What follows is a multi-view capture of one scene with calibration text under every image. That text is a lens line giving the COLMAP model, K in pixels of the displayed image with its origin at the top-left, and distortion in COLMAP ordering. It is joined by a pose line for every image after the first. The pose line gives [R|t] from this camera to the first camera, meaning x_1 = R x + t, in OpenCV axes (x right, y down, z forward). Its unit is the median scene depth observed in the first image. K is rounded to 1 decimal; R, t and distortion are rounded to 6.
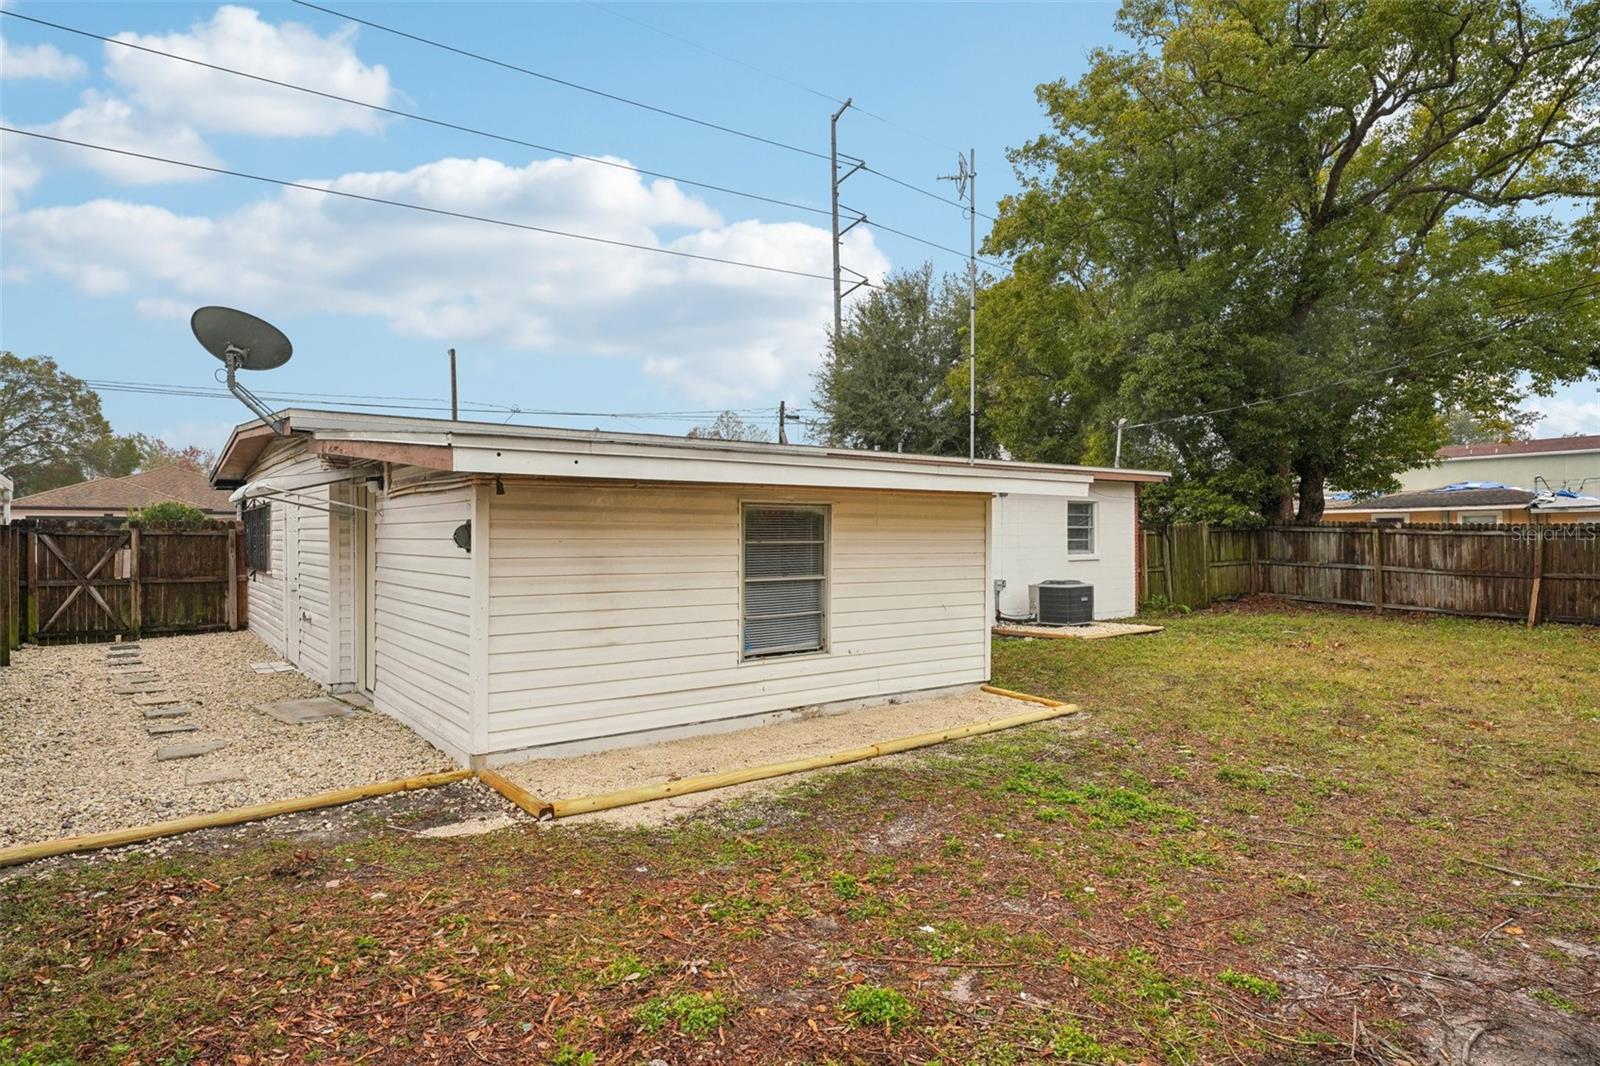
lens RADIAL K [[925.1, 0, 798.5], [0, 925.1, 534.6], [0, 0, 1]] dist [0.003360, 0.000247]
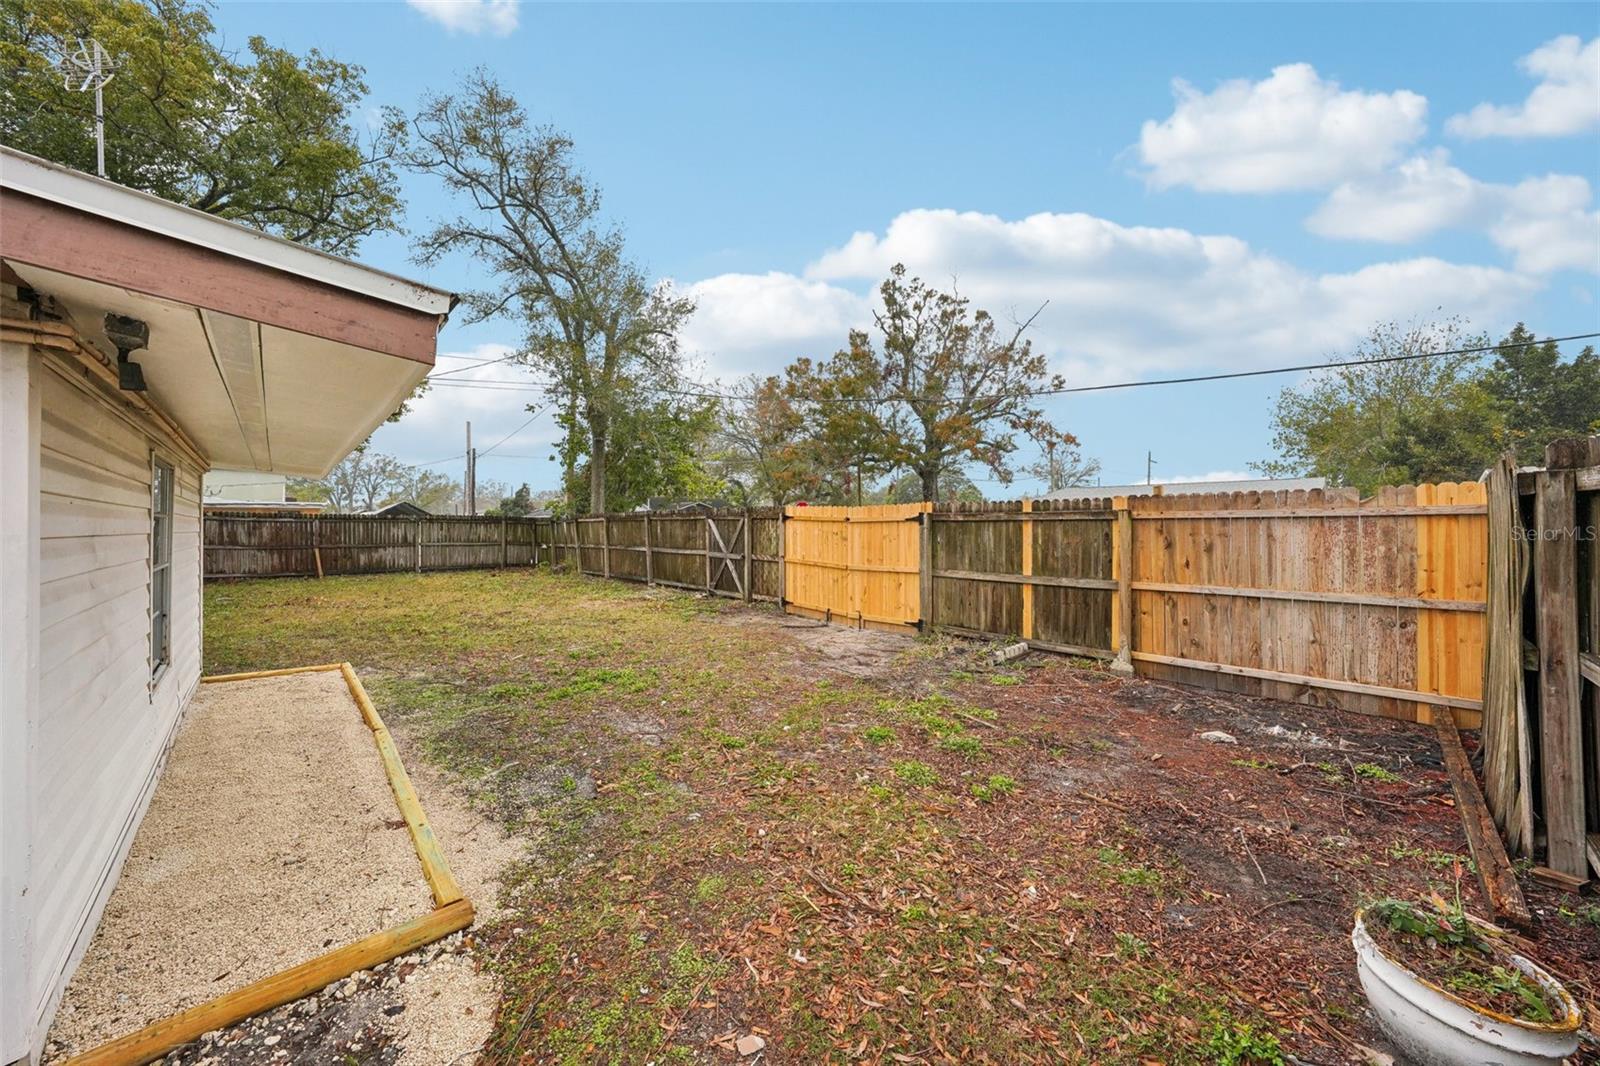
lens RADIAL K [[574.4, 0, 802.7], [0, 574.4, 528.9], [0, 0, 1]] dist [0.001310, 0.000300]
pose [[-0.117676, -0.009453, 0.993007, -0.266733], [0.003369, 0.999945, 0.009918, 0.007951], [-0.993046, 0.004512, -0.117638, 0.302875]]
